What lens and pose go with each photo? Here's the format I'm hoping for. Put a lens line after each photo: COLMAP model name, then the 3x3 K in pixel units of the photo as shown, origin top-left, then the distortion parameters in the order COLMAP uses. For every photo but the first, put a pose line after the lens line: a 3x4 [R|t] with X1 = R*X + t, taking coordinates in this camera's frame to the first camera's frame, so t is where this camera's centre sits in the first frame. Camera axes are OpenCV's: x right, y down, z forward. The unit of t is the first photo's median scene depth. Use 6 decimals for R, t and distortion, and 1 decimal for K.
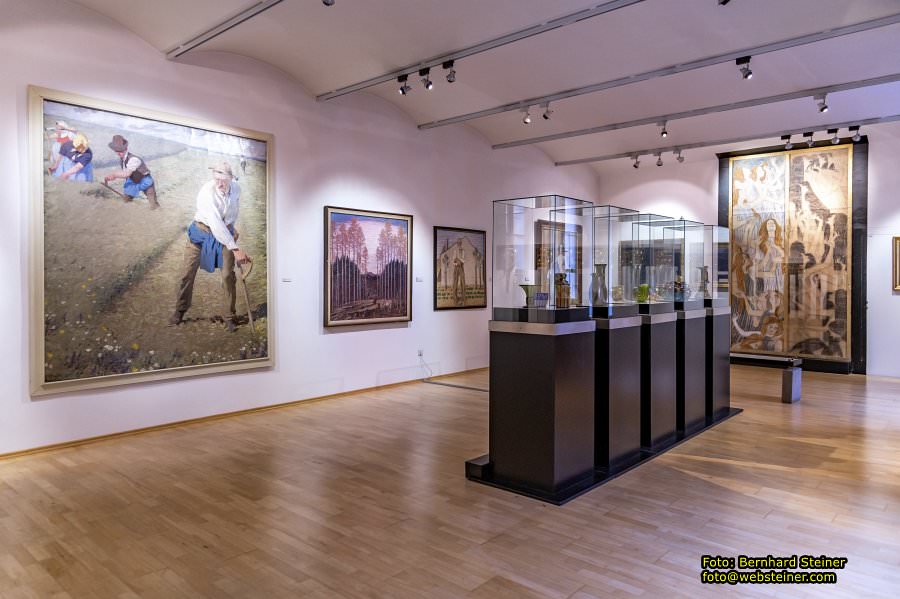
lens RADIAL K [[611.5, 0, 451.1], [0, 611.5, 294.0], [0, 0, 1]] dist [-0.011471, -0.003165]
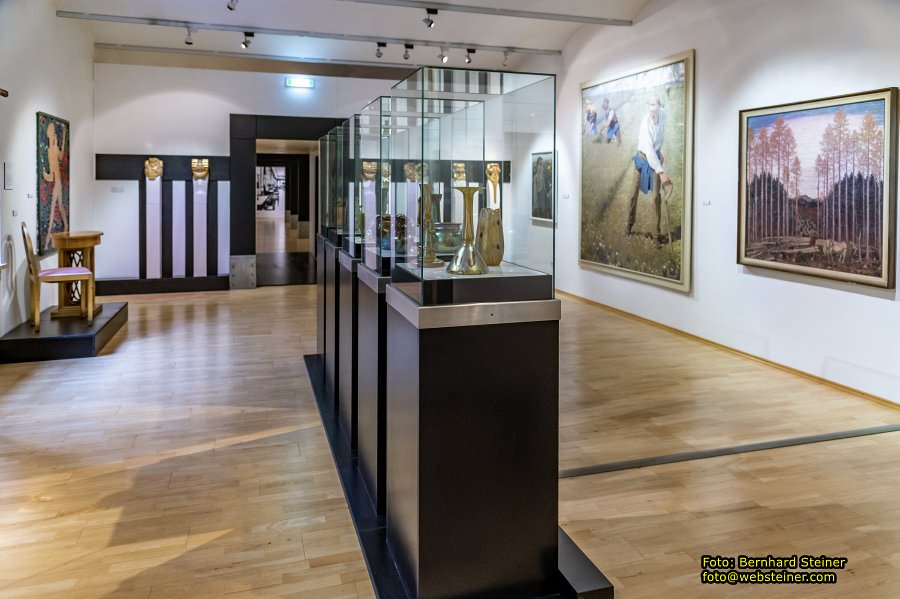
lens RADIAL K [[611.5, 0, 450.6], [0, 611.5, 191.8], [0, 0, 1]] dist [-0.011471, -0.003165]
pose [[-0.518158, 0.010932, -0.855215, 0.751897], [-0.019490, 0.999508, 0.024585, -0.058325], [0.855063, 0.029407, -0.517690, 1.234092]]
